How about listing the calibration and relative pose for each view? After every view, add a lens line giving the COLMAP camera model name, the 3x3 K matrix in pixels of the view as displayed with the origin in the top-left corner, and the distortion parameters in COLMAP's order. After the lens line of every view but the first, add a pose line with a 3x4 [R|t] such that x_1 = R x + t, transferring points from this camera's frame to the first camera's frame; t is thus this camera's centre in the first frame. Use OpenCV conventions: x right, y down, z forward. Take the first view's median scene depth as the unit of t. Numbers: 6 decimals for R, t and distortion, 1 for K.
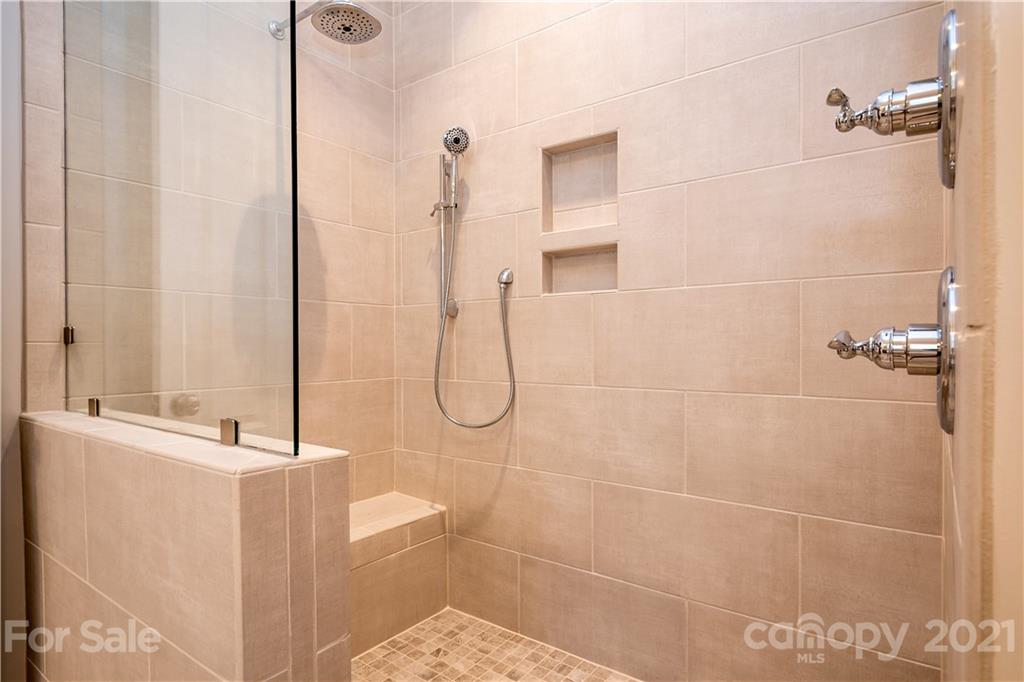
lens RADIAL K [[560.9, 0, 512.0], [0, 560.9, 341.0], [0, 0, 1]] dist [0.022376, -0.001058]
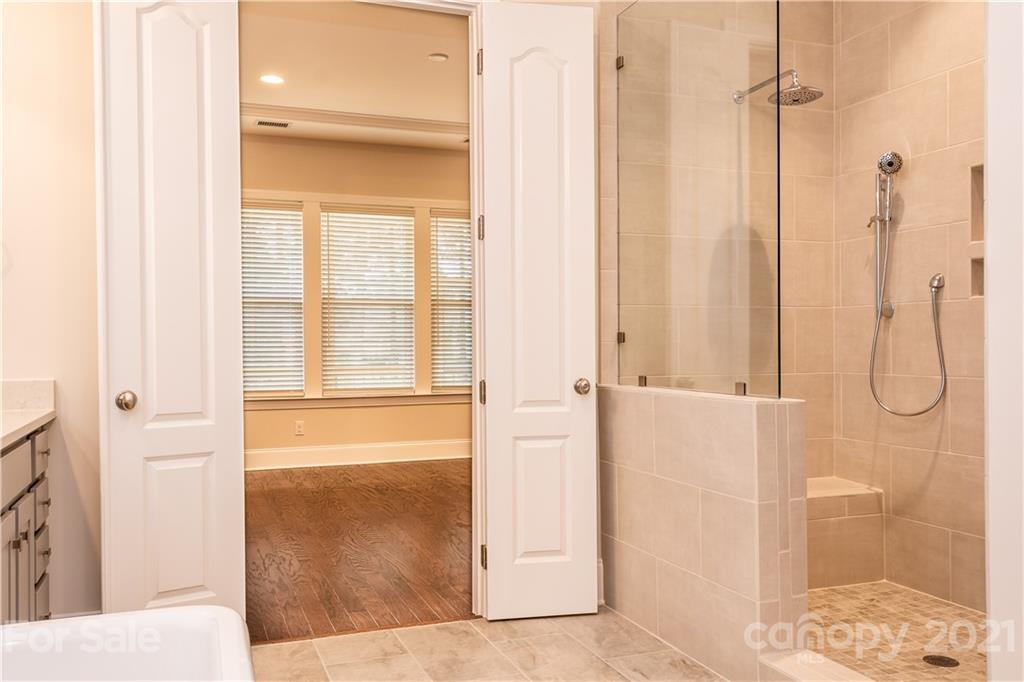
lens RADIAL K [[874.0, 0, 512.1], [0, 874.0, 354.6], [0, 0, 1]] dist [0.013754, -0.009719]
pose [[0.844592, 0.004474, -0.535392, 0.201496], [0.007084, 0.999784, 0.019530, -0.008419], [0.535364, -0.020288, 0.844378, -0.895864]]
